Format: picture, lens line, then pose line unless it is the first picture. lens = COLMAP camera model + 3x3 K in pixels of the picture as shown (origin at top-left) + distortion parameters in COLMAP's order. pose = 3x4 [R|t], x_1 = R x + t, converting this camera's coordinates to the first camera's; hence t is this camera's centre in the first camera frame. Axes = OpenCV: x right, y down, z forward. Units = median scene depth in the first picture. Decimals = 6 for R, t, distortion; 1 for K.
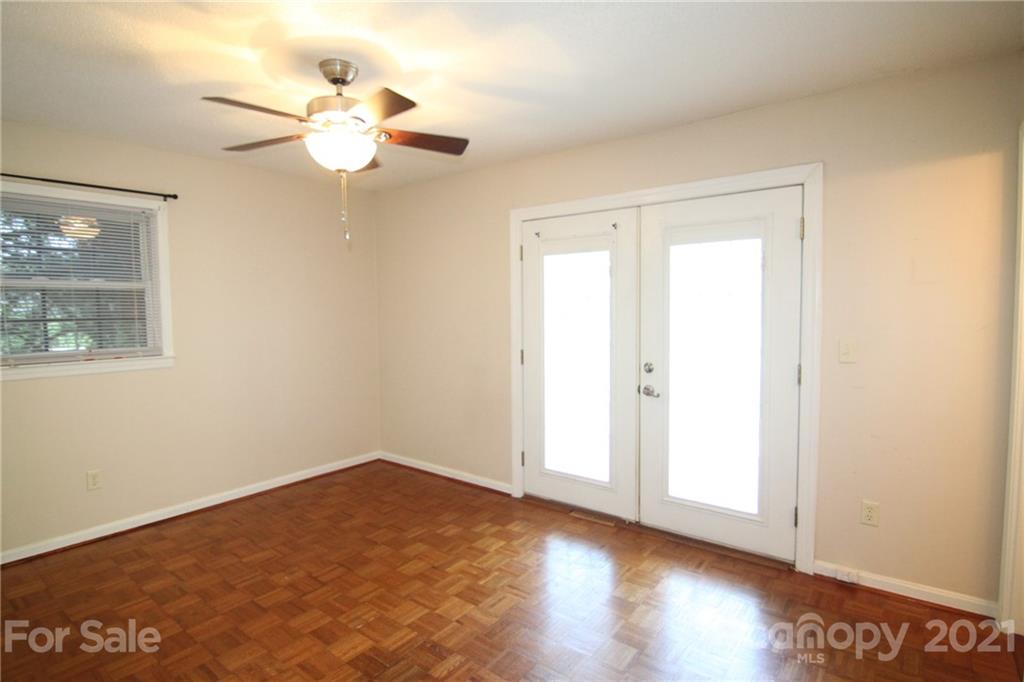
lens RADIAL K [[527.5, 0, 513.7], [0, 527.5, 334.1], [0, 0, 1]] dist [-0.001703, -0.013223]
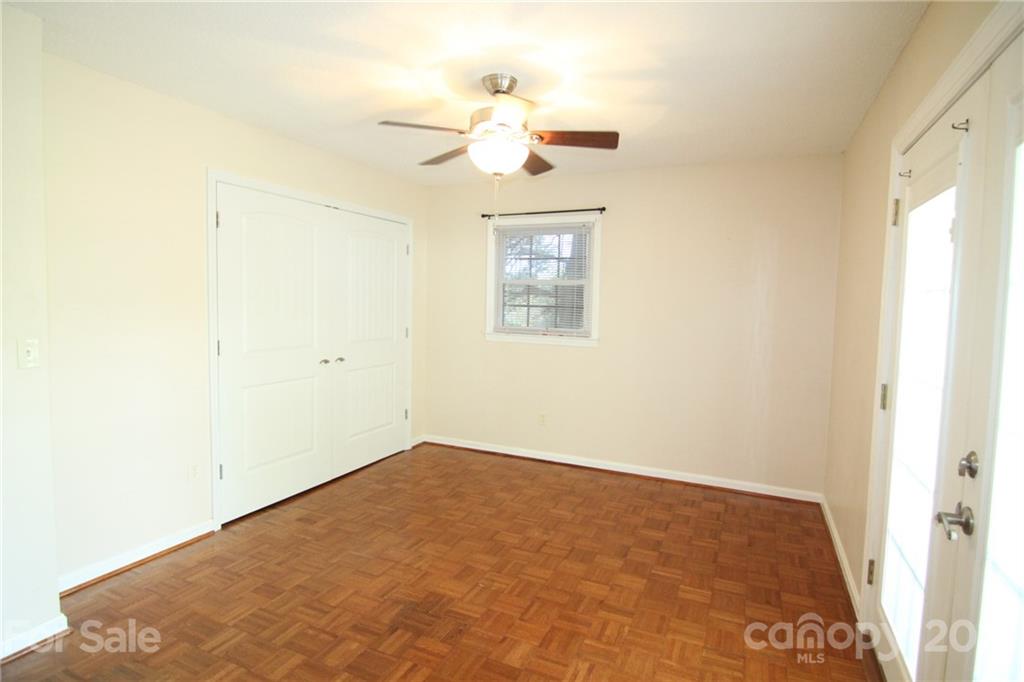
lens RADIAL K [[527.5, 0, 513.7], [0, 527.5, 334.1], [0, 0, 1]] dist [-0.001703, -0.013223]
pose [[0.227069, 0.075692, -0.970933, 0.562208], [-0.077154, 0.995240, 0.059543, -0.031426], [0.970818, 0.061391, 0.231828, 0.572351]]
